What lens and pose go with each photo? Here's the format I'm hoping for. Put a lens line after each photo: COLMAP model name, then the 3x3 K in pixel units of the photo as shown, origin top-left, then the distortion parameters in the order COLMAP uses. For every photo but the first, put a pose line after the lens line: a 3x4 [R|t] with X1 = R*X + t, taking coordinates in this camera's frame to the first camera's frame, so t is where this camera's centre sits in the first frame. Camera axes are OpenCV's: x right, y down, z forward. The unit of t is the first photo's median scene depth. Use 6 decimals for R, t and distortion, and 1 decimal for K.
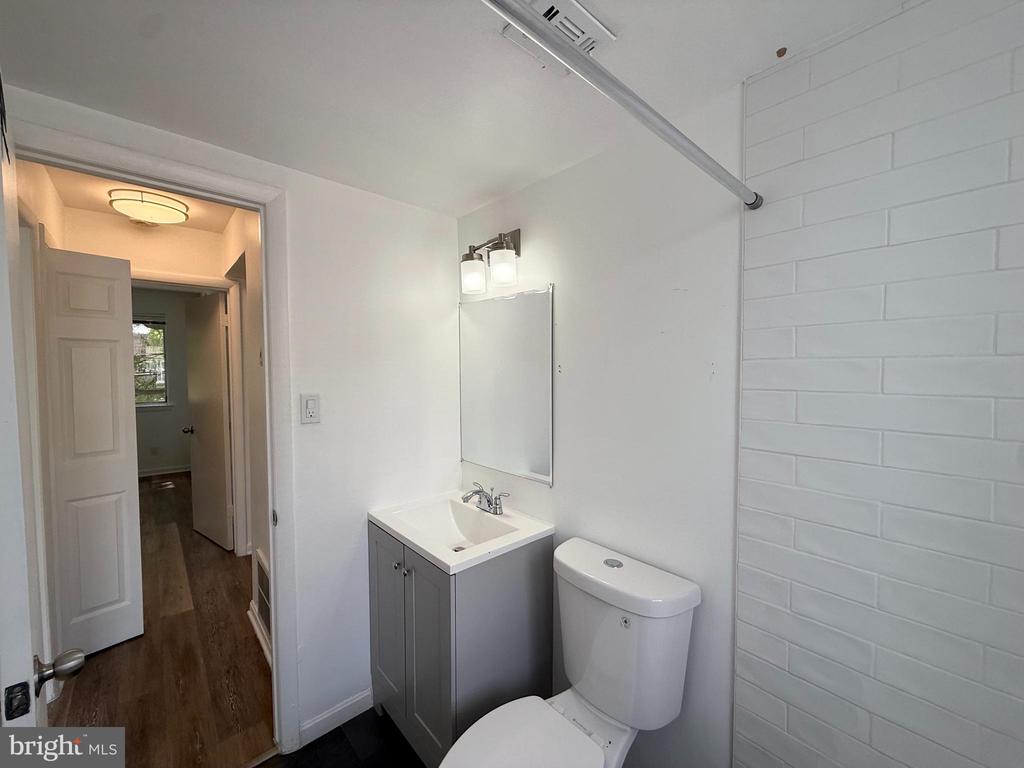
lens RADIAL K [[408.3, 0, 509.9], [0, 408.3, 383.1], [0, 0, 1]] dist [0.000271, 0.000171]
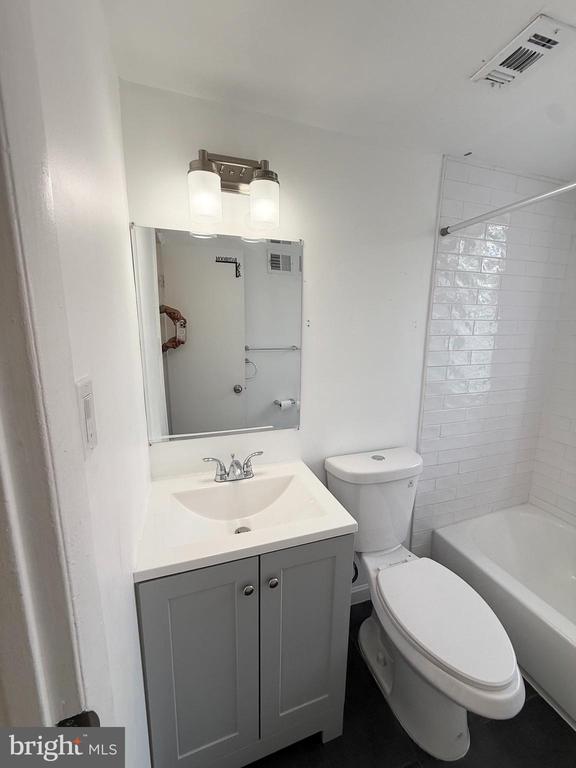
lens RADIAL K [[306.2, 0, 288.1], [0, 306.2, 381.8], [0, 0, 1]] dist [0.000271, 0.000171]
pose [[0.388193, -0.157937, 0.907944, -0.722859], [0.024511, 0.986626, 0.161145, -0.014048], [-0.921252, -0.040301, 0.386872, 0.765172]]
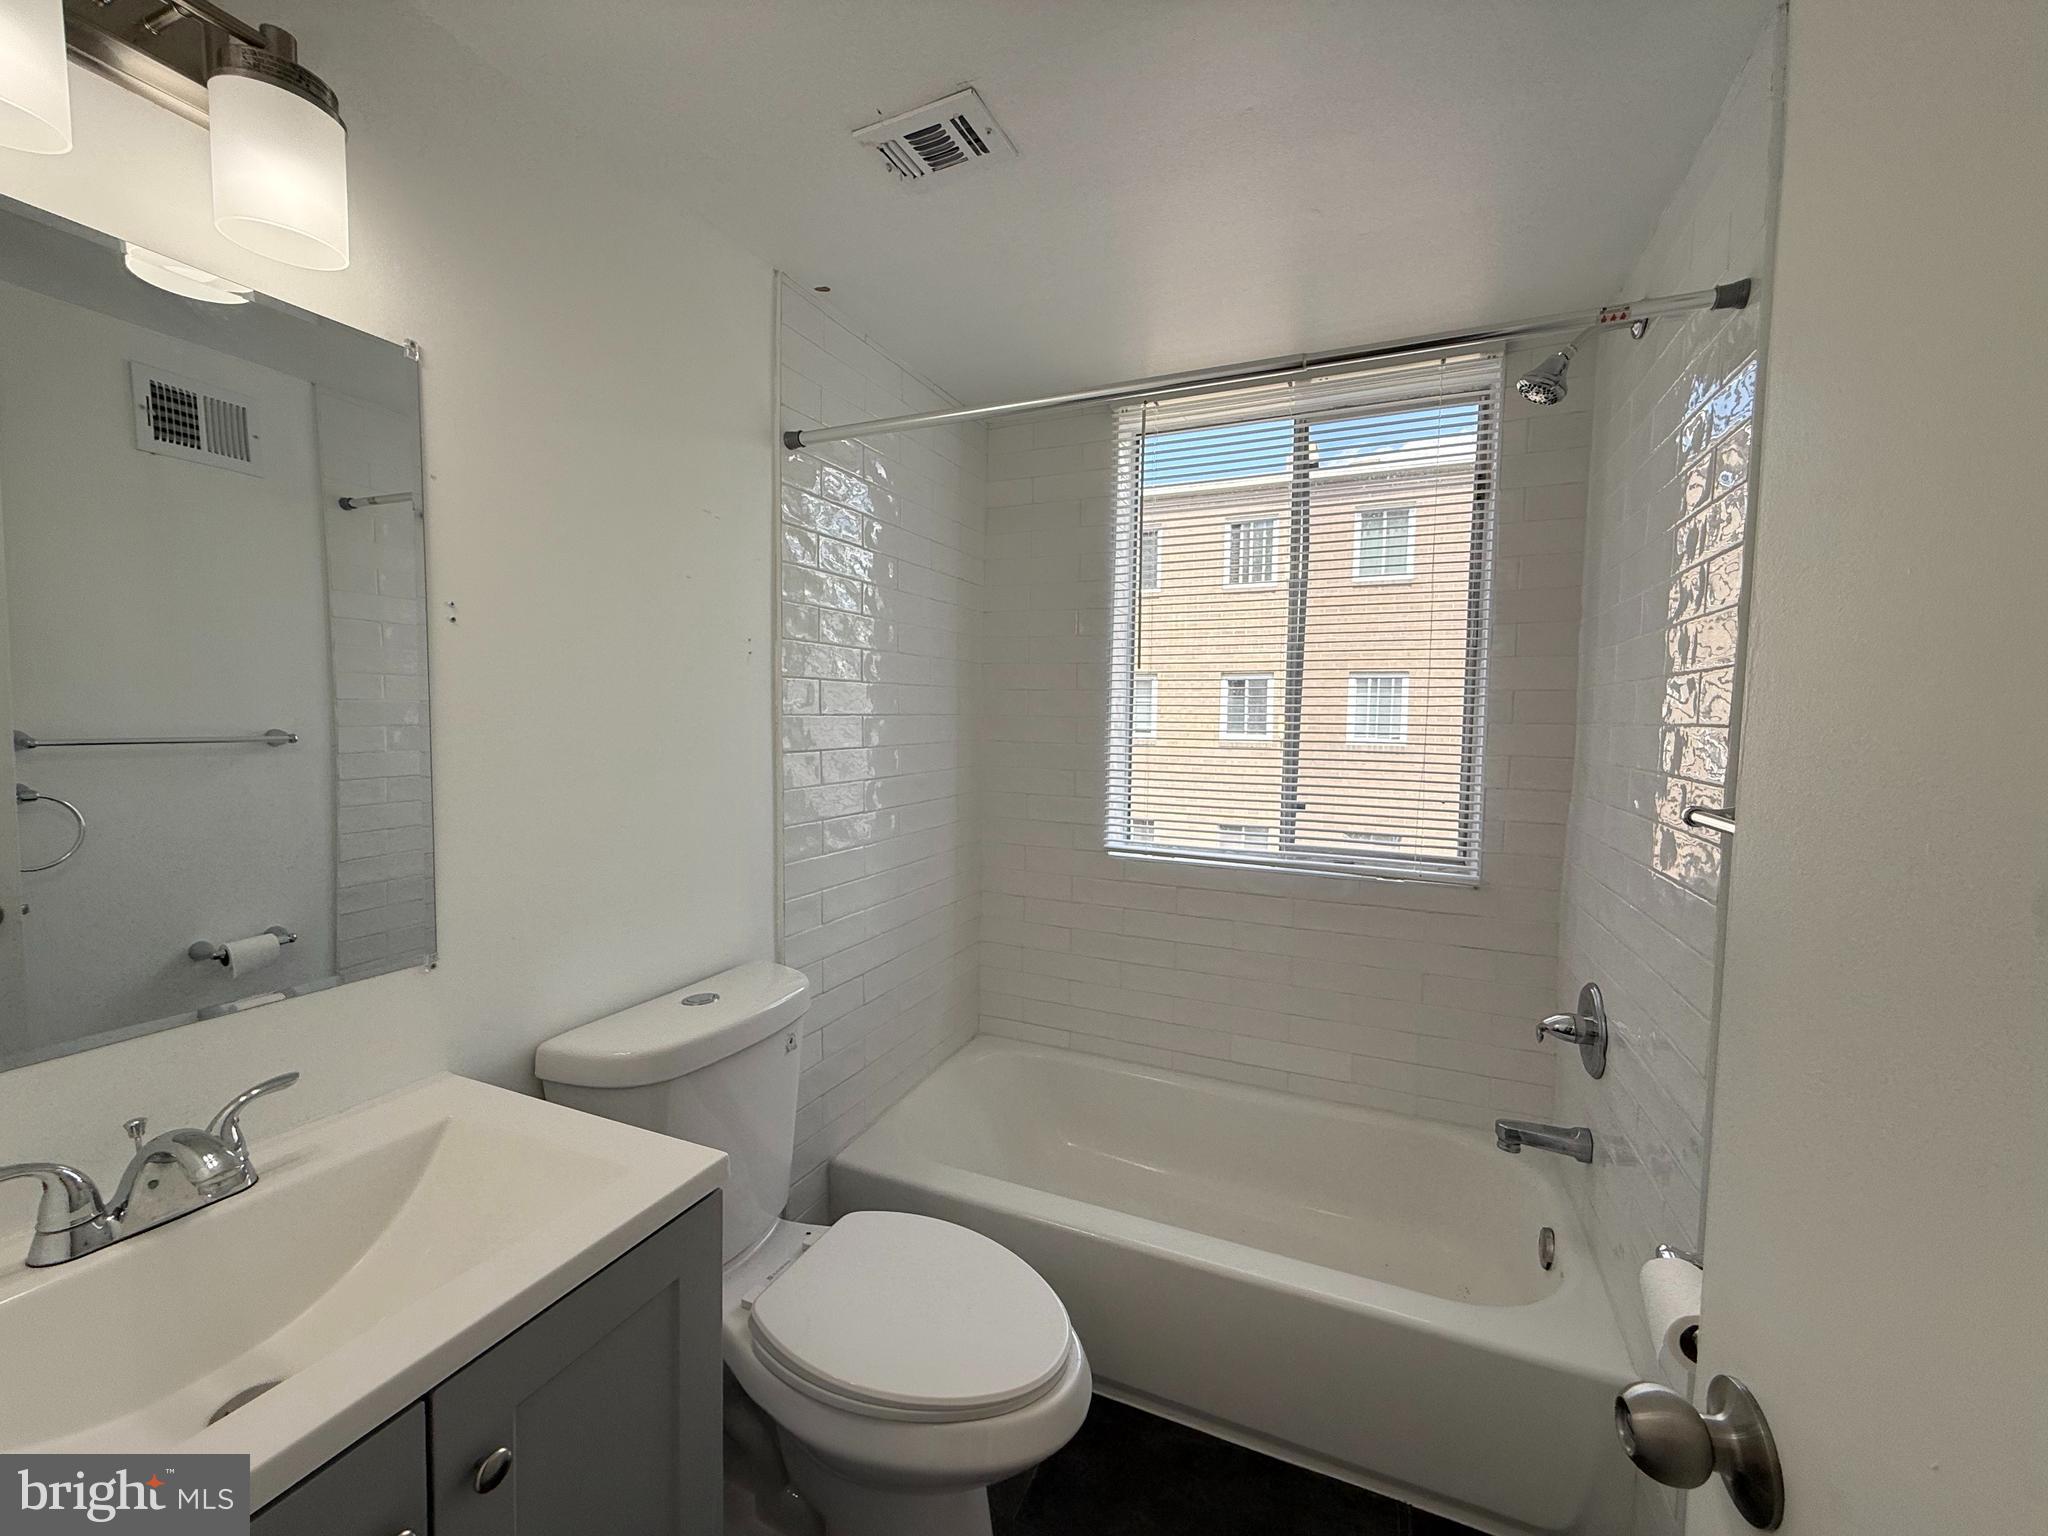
lens RADIAL K [[816.7, 0, 1019.8], [0, 816.7, 766.1], [0, 0, 1]] dist [0.000271, 0.000171]
pose [[-0.420486, -0.055537, 0.905598, -0.755705], [0.023525, 0.997122, 0.072073, 0.060894], [-0.906994, 0.051610, -0.417969, 0.912030]]
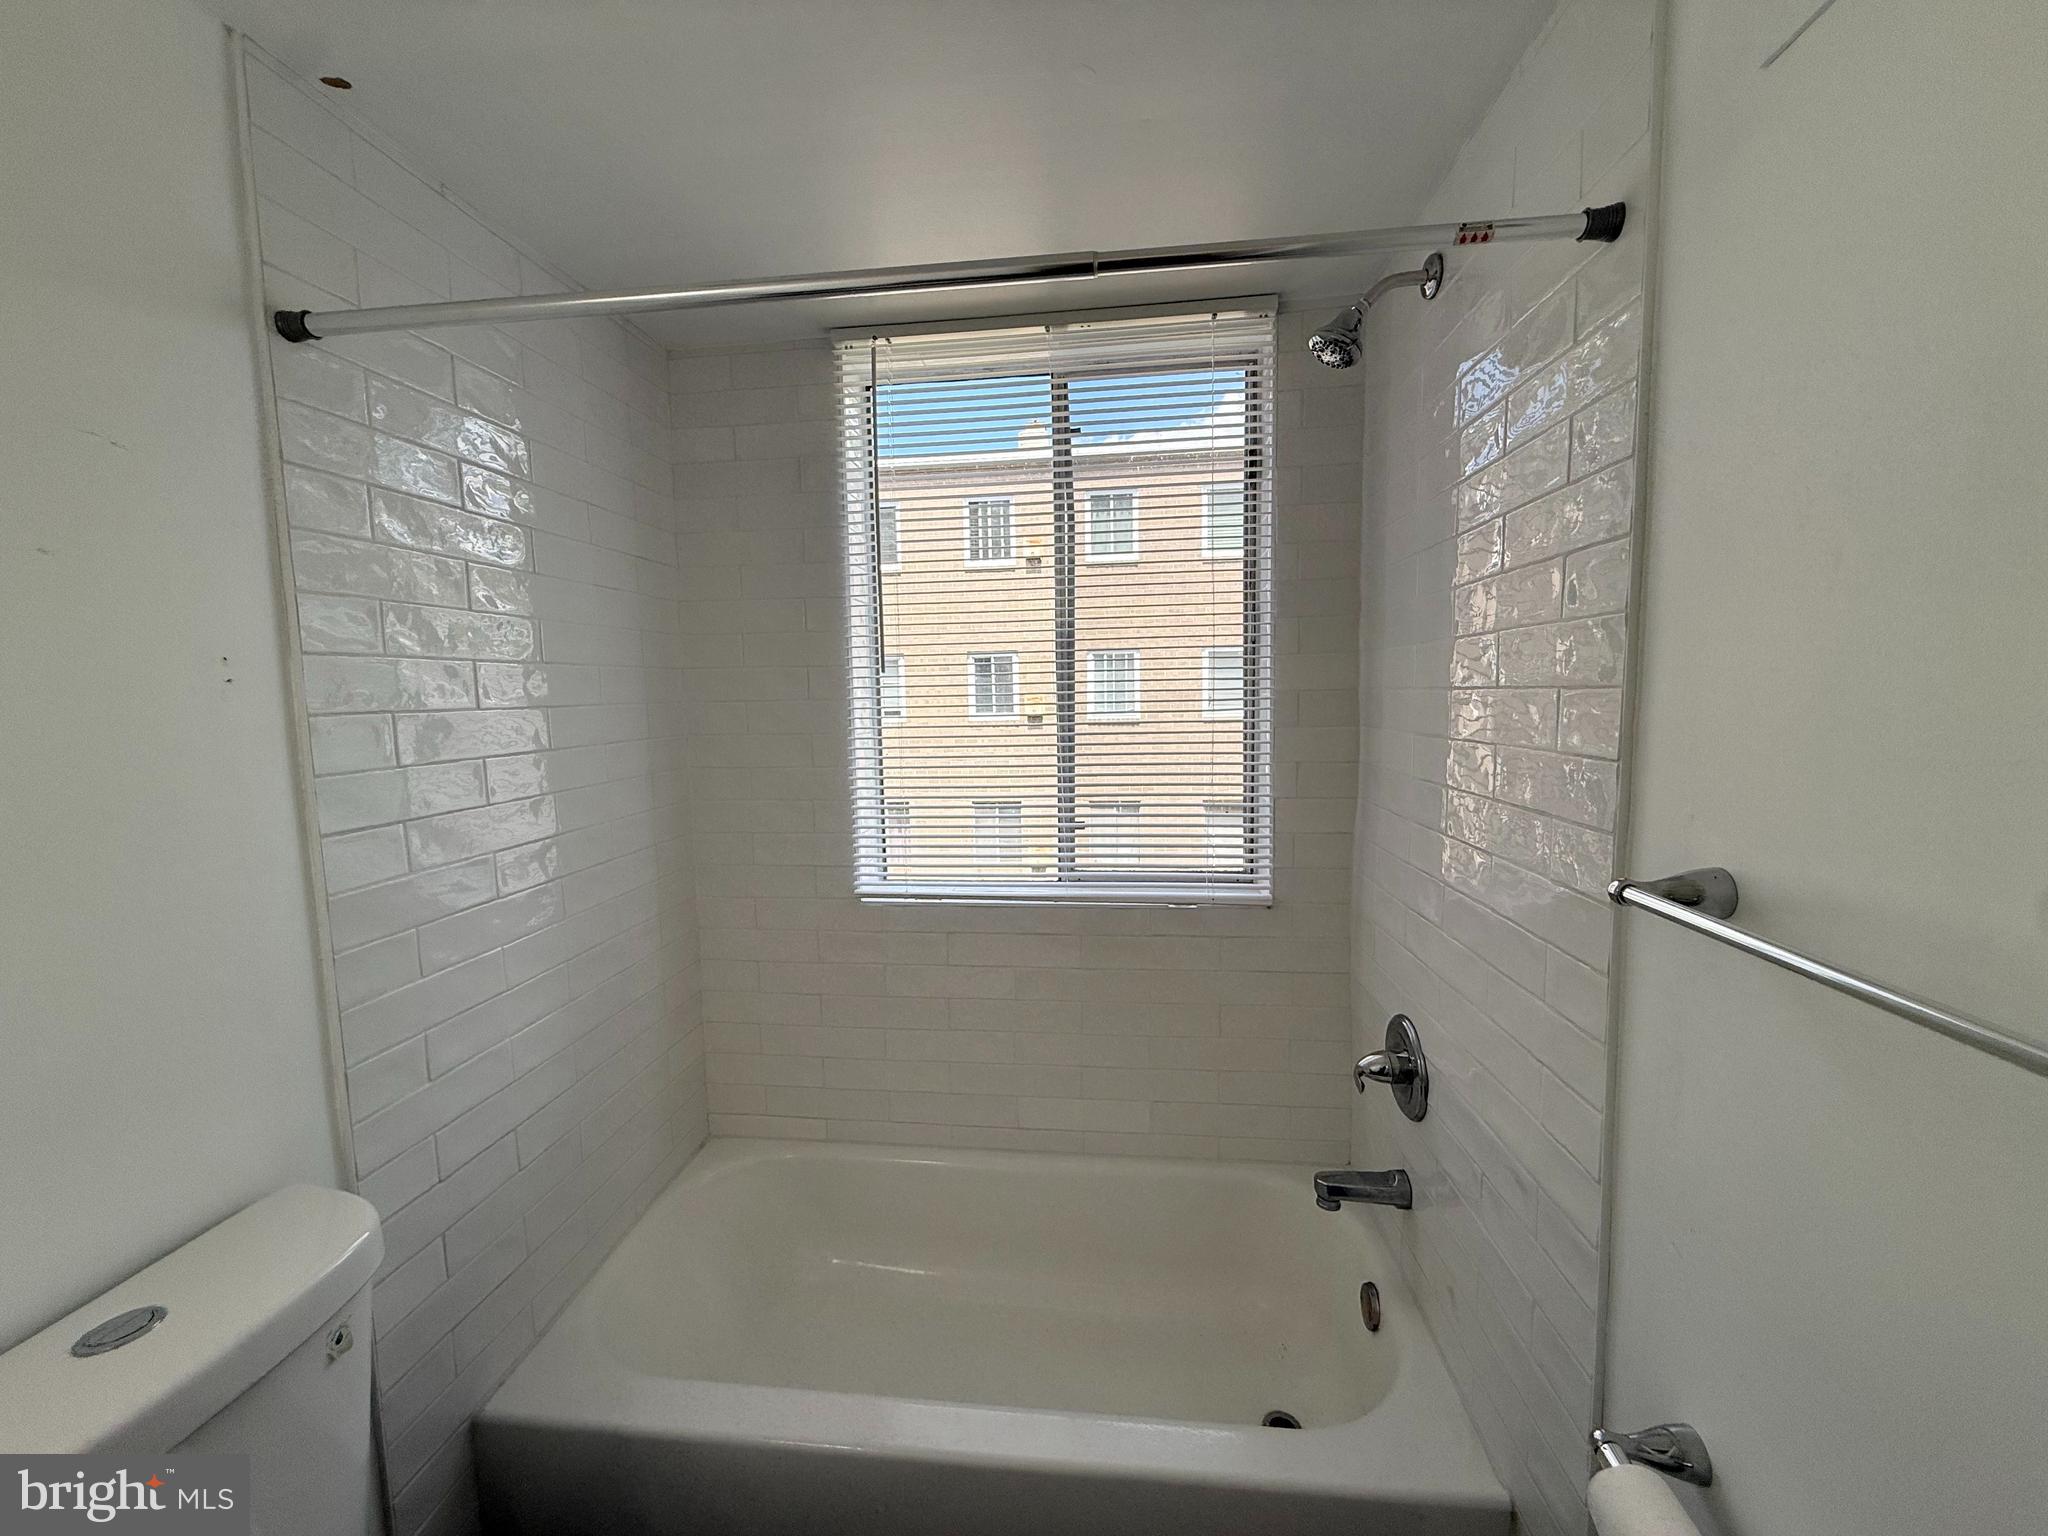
lens RADIAL K [[816.7, 0, 1019.8], [0, 816.7, 766.1], [0, 0, 1]] dist [0.000271, 0.000171]
pose [[-0.673858, -0.046127, 0.737419, -0.511981], [0.053677, 0.992356, 0.111124, 0.008893], [-0.736908, 0.114464, -0.666231, 0.753041]]
